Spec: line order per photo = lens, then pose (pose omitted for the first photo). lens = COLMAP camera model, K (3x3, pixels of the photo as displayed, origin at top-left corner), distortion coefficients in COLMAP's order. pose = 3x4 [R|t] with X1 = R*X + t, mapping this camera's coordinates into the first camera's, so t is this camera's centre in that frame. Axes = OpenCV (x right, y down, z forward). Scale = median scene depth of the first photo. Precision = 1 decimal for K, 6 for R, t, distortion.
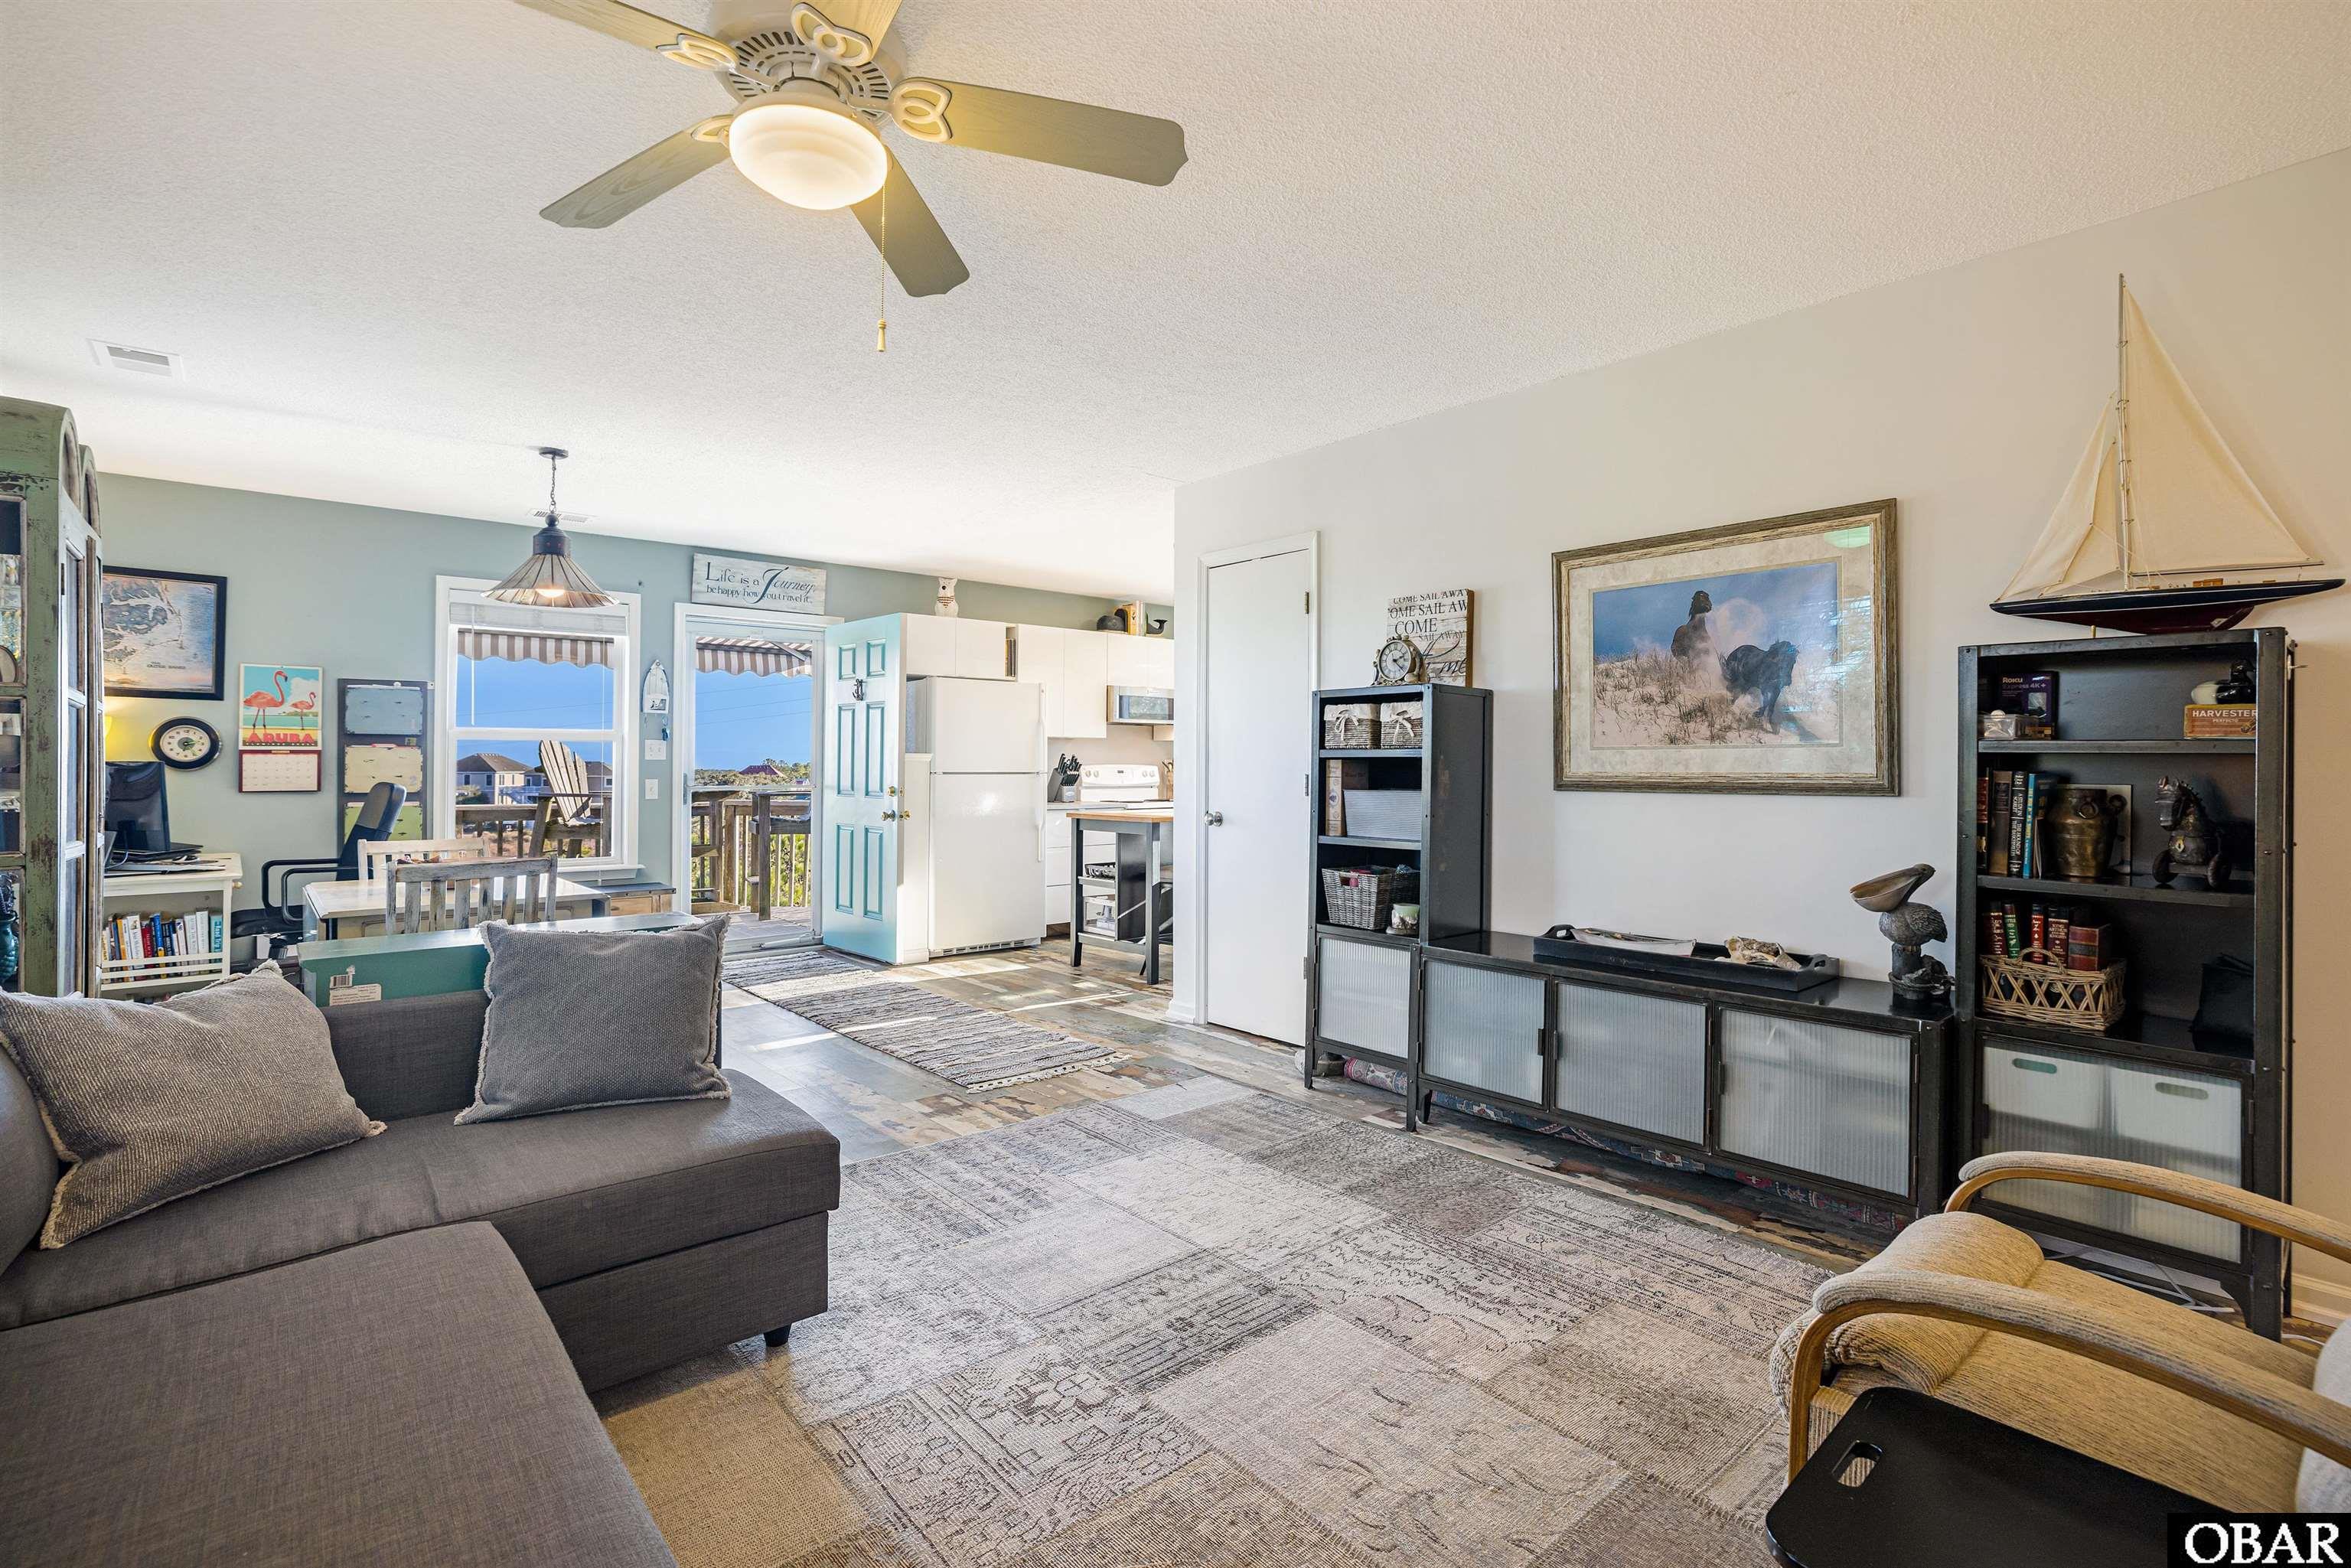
lens RADIAL K [[1080.8, 0, 1175.0], [0, 1080.8, 746.3], [0, 0, 1]] dist [-0.004786, 0.000450]
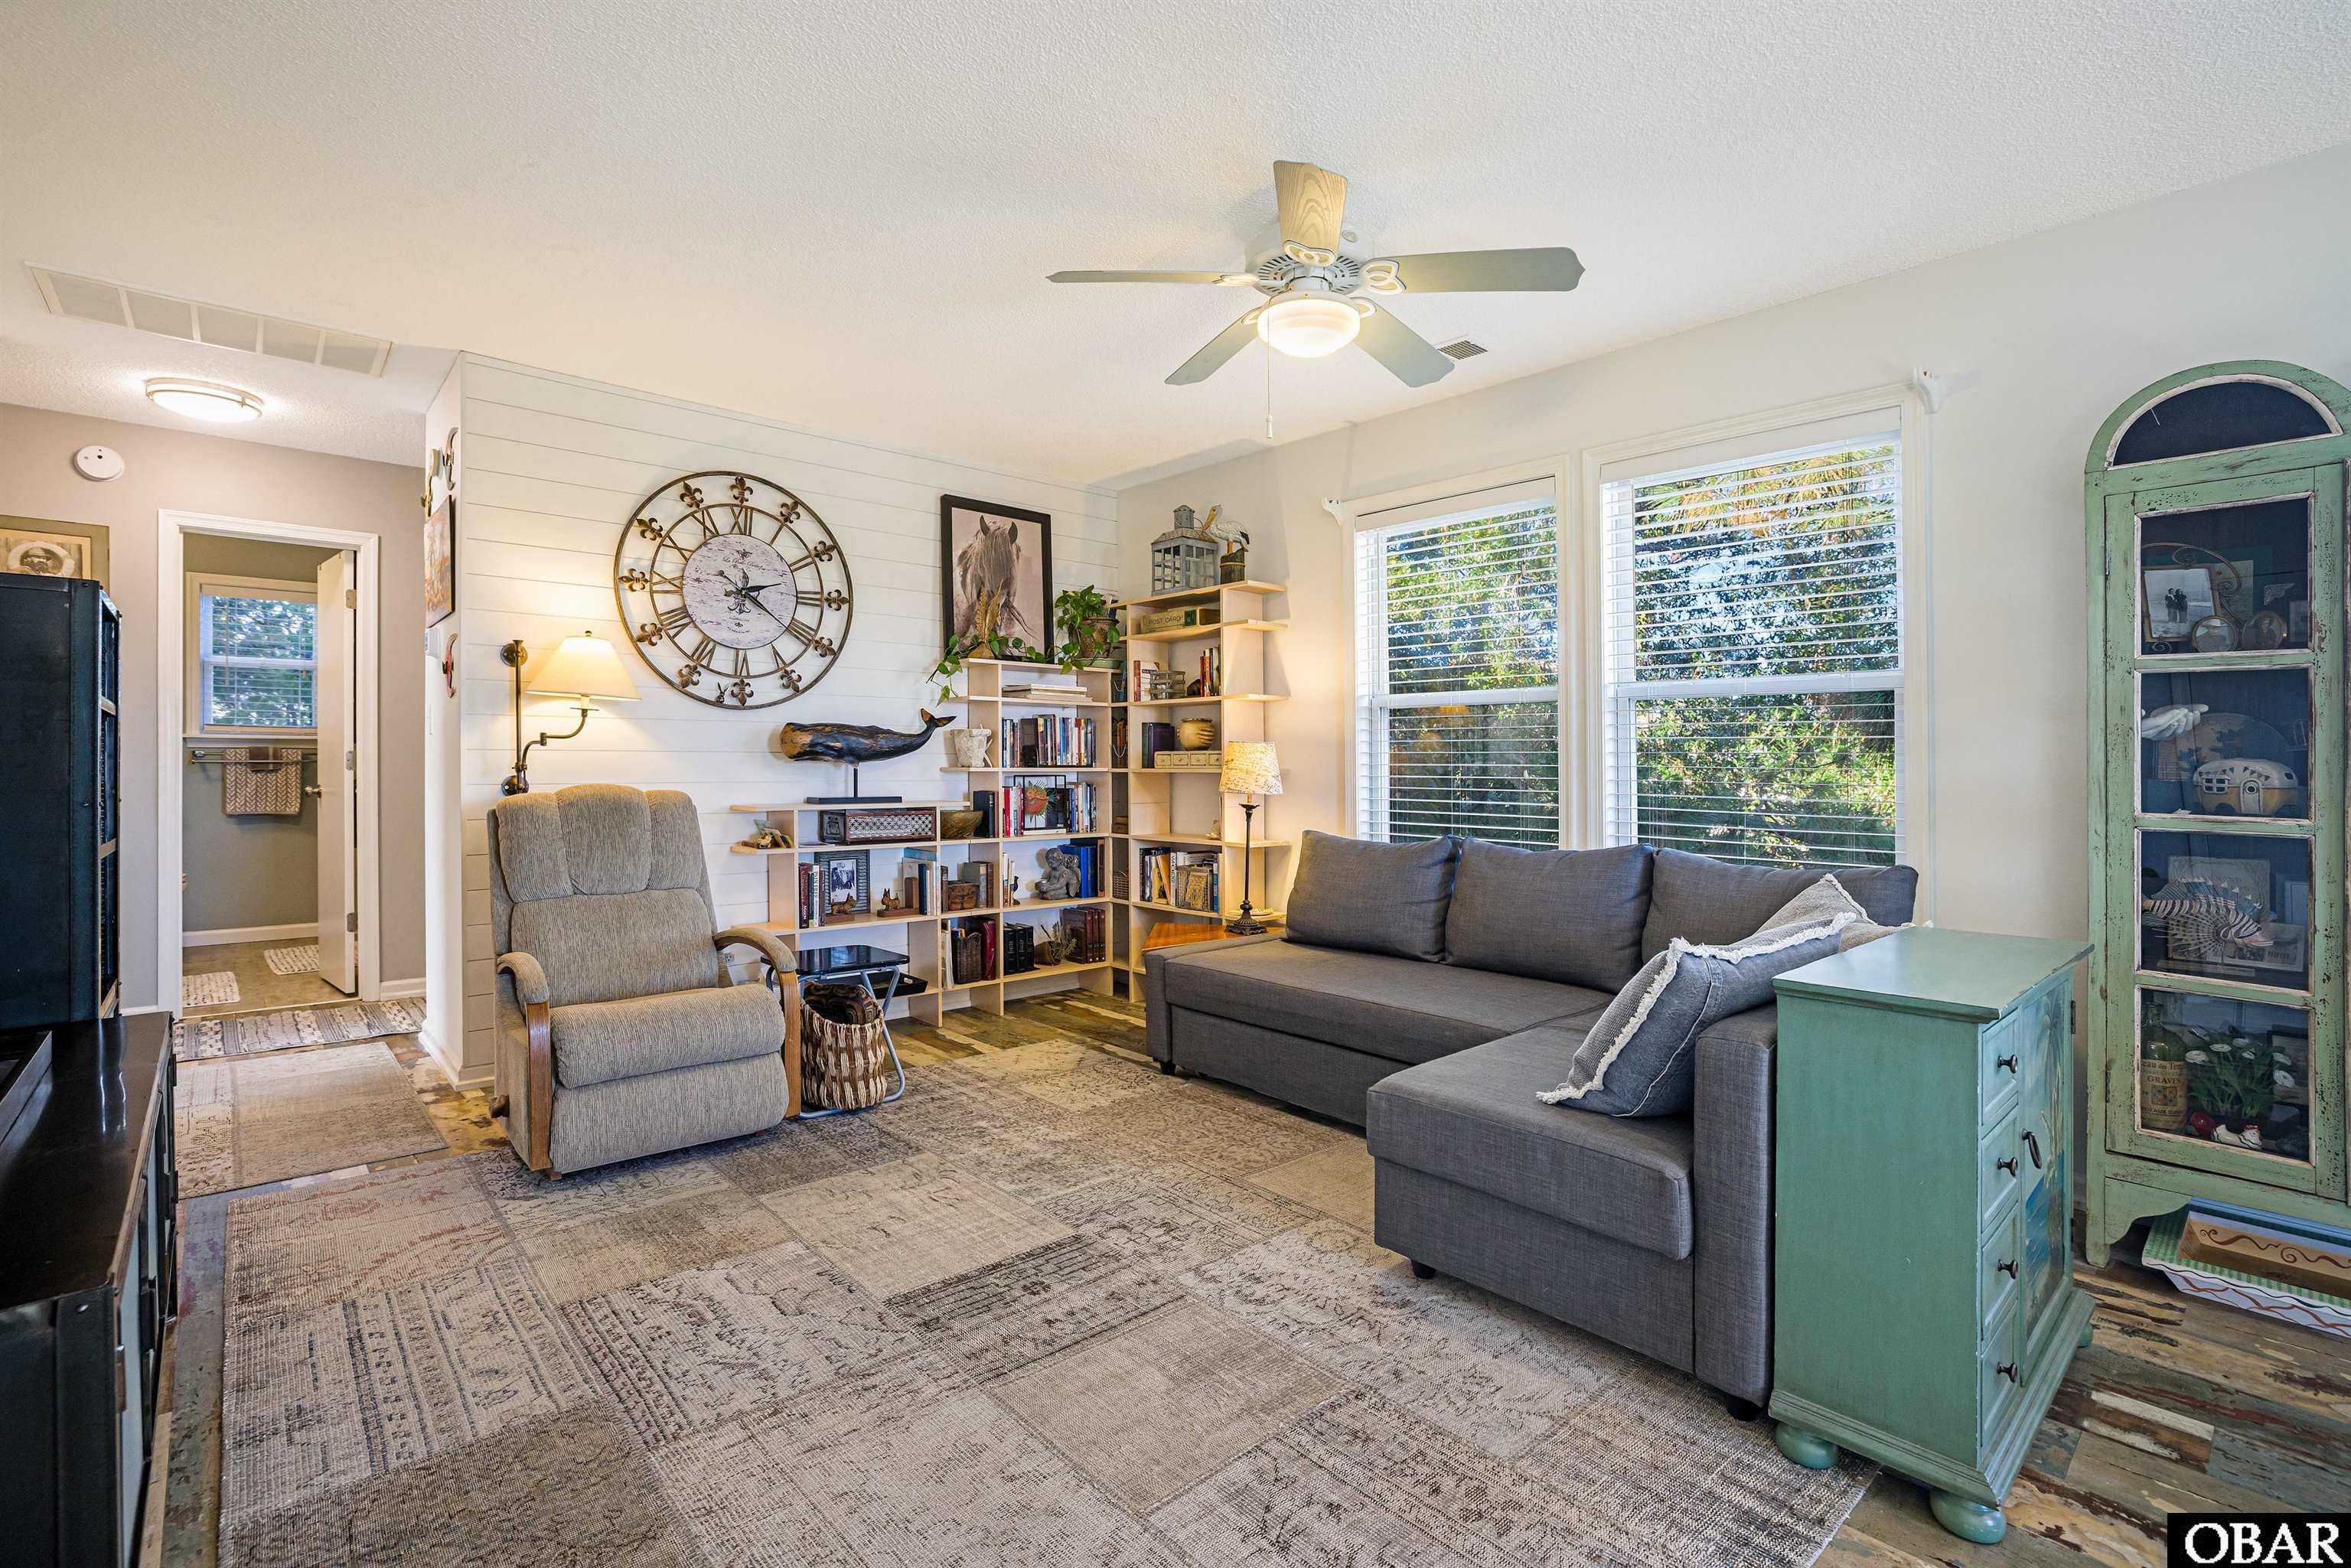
lens RADIAL K [[1080.8, 0, 1175.0], [0, 1080.8, 746.3], [0, 0, 1]] dist [-0.004786, 0.000450]
pose [[-0.999660, -0.002300, -0.025983, -0.065031], [-0.001482, 0.999504, -0.031454, 0.047447], [0.026043, -0.031405, -0.999167, 1.363707]]
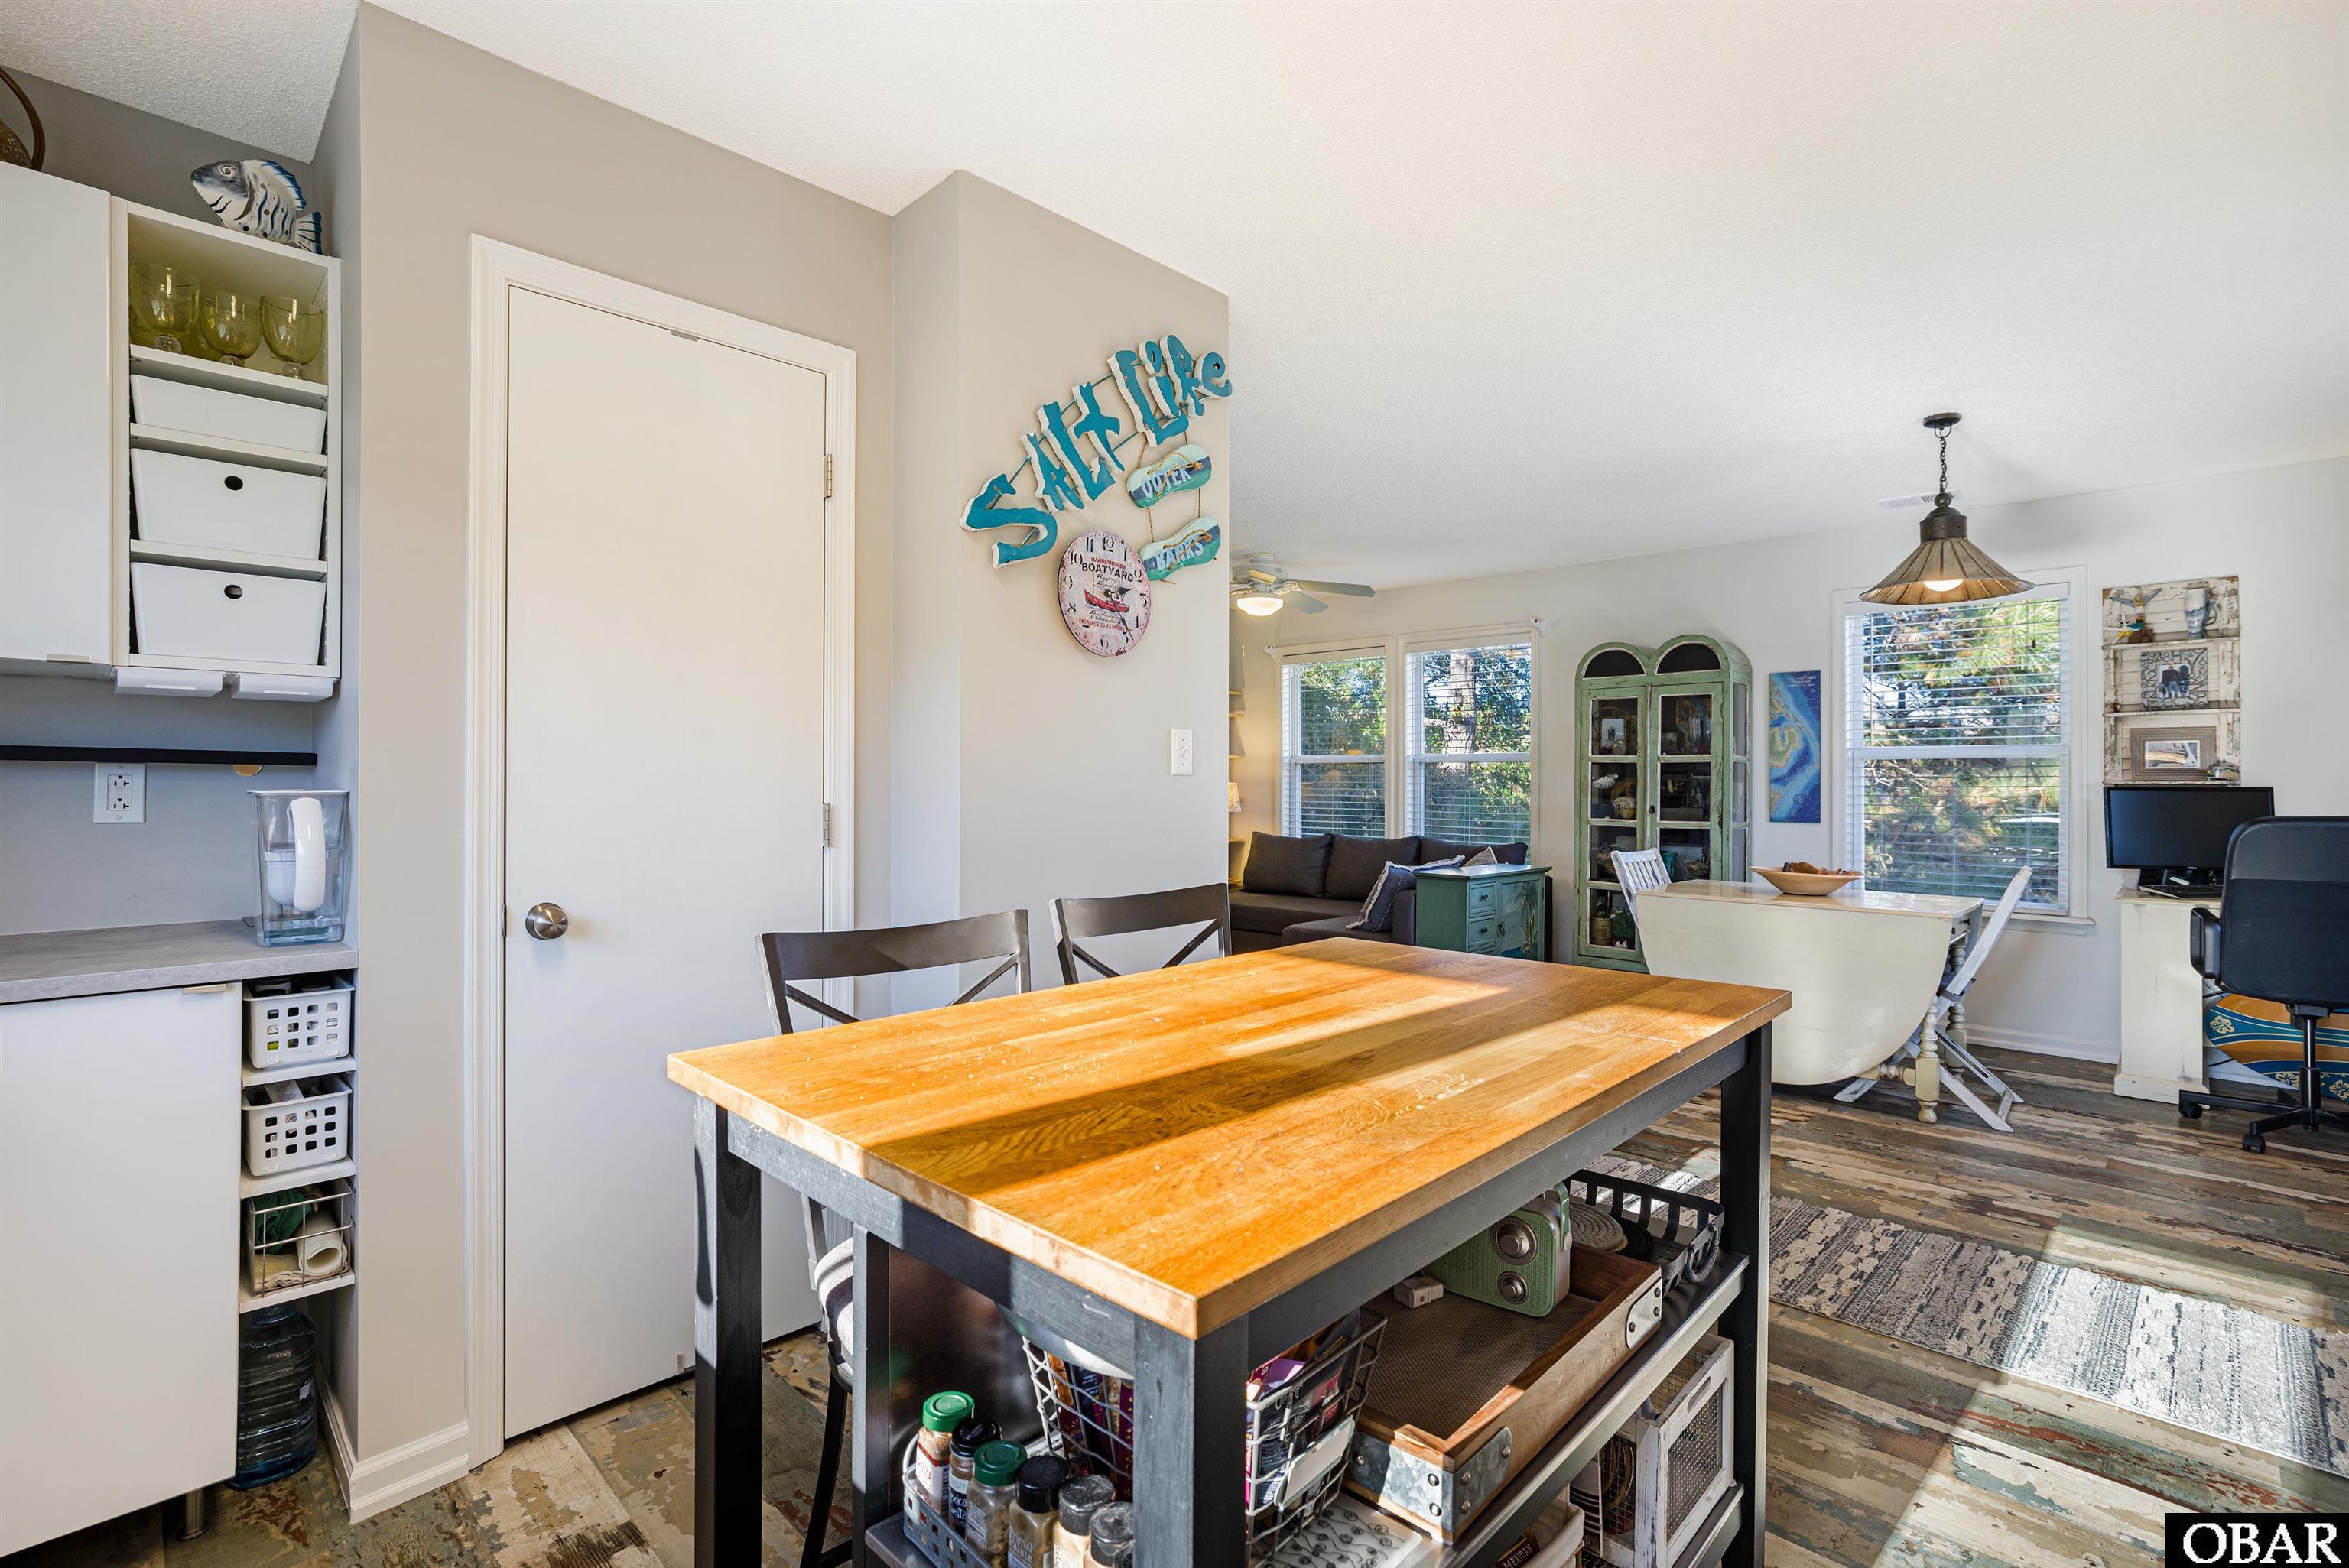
lens RADIAL K [[1078.5, 0, 1170.9], [0, 1078.5, 759.4], [0, 0, 1]] dist [-0.041888, 0.000568]
pose [[-0.996755, -0.003911, -0.080398, 0.110027], [-0.000971, 0.999331, -0.036568, 0.035823], [0.080488, -0.036371, -0.996092, 2.374788]]
